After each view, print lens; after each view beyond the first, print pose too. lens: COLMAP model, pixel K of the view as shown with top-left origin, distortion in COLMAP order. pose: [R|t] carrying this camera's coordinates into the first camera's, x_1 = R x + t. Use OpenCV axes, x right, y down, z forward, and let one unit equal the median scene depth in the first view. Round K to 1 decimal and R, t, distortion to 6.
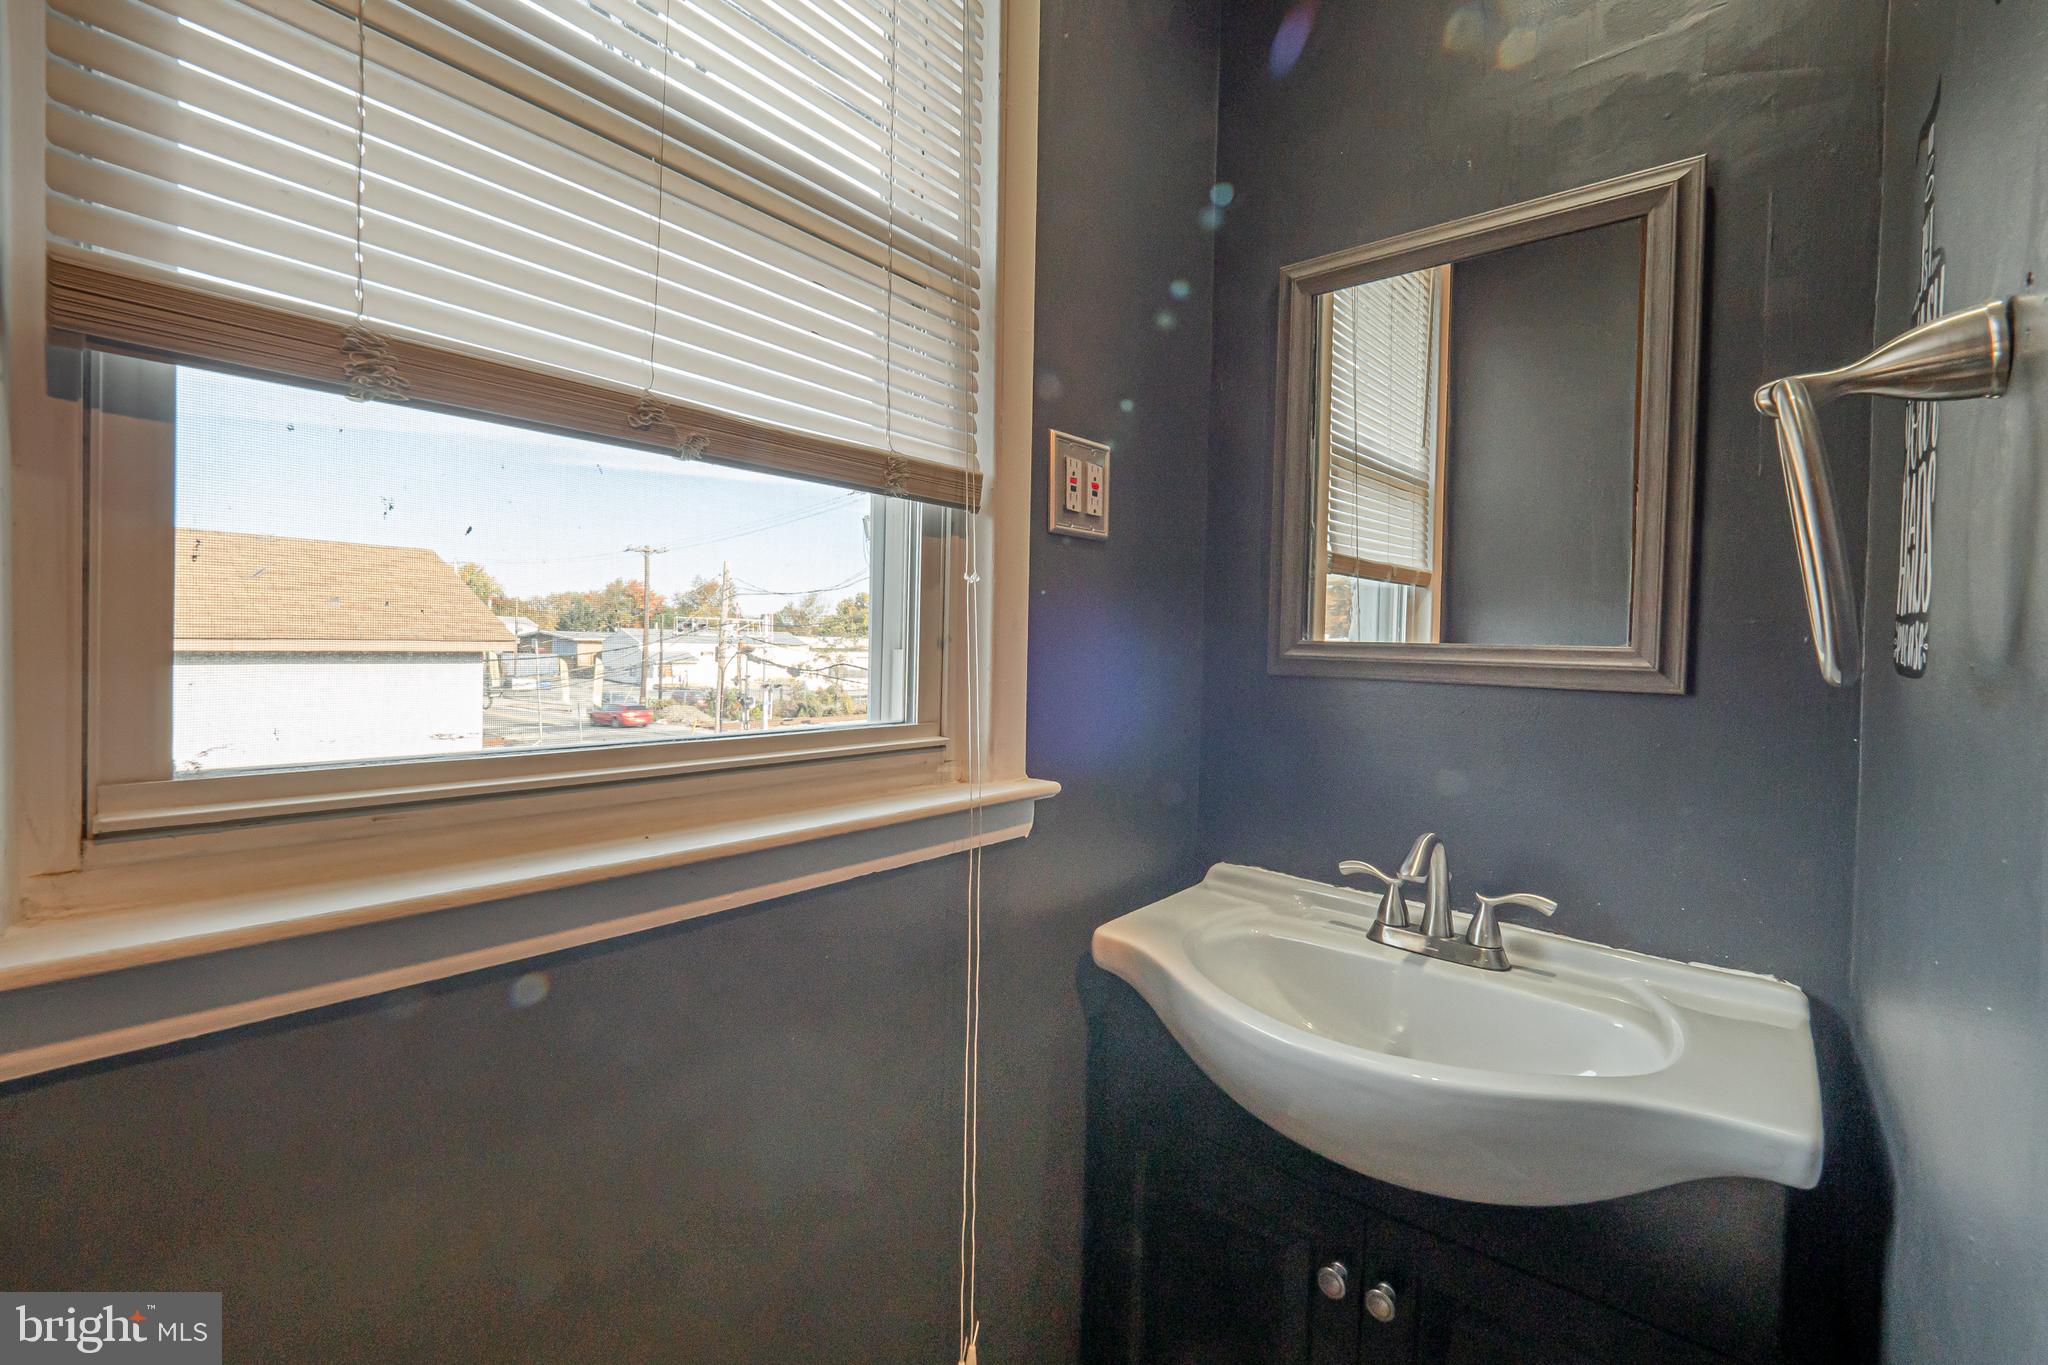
lens RADIAL K [[853.6, 0, 1015.5], [0, 853.6, 661.2], [0, 0, 1]] dist [-0.002968, -0.000768]
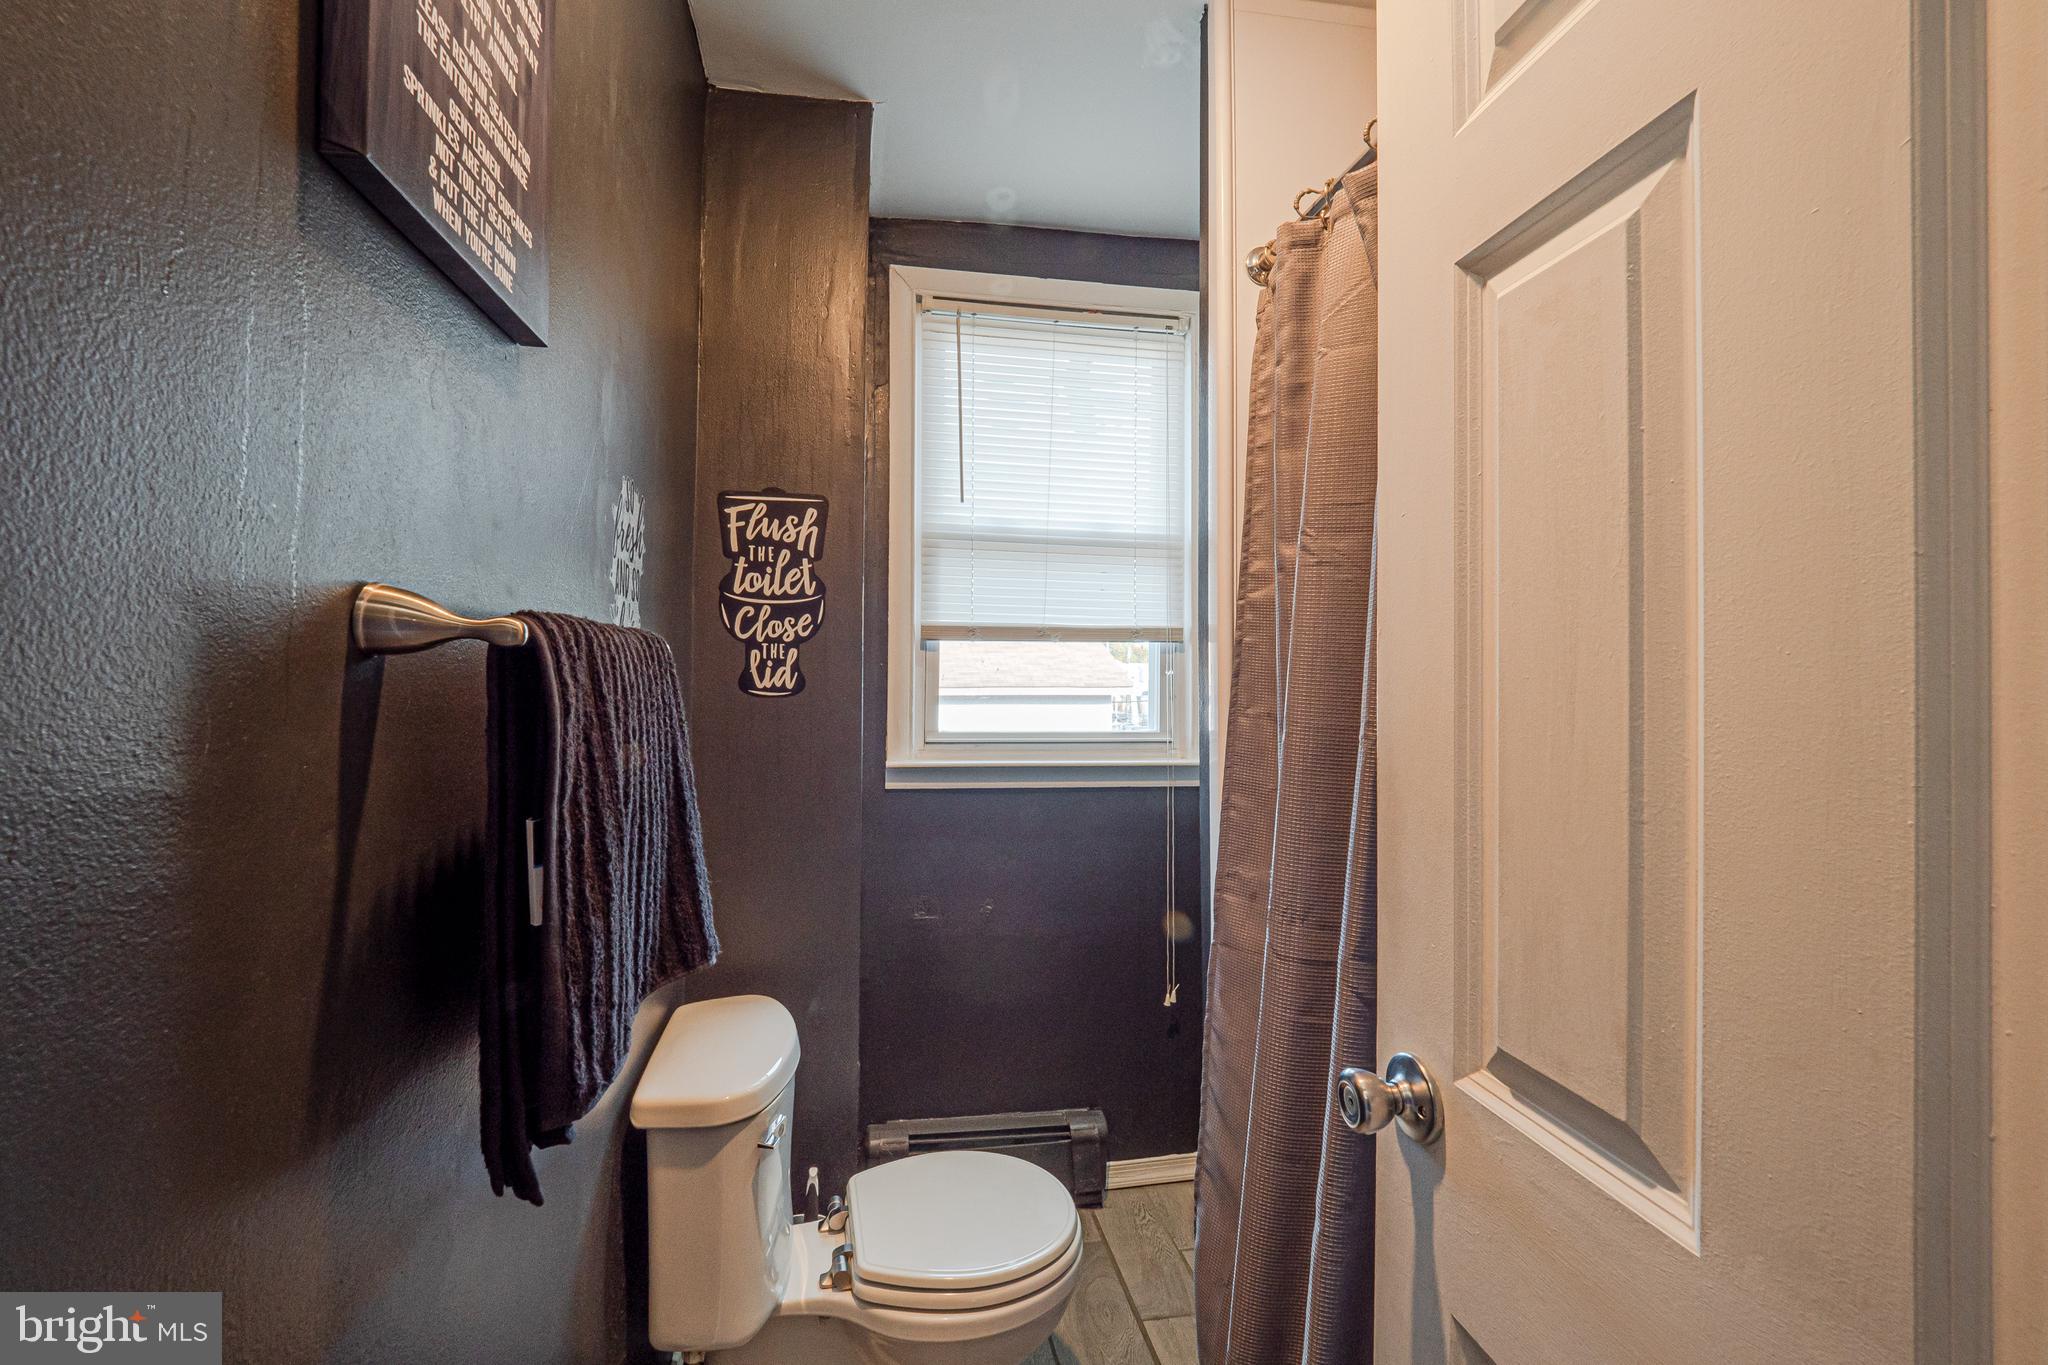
lens RADIAL K [[853.6, 0, 1015.5], [0, 853.6, 661.2], [0, 0, 1]] dist [-0.002968, -0.000768]
pose [[0.771855, -0.025054, -0.635305, 1.119600], [-0.006156, 0.998882, -0.046871, -0.009499], [0.635769, 0.040089, 0.770838, -1.137938]]
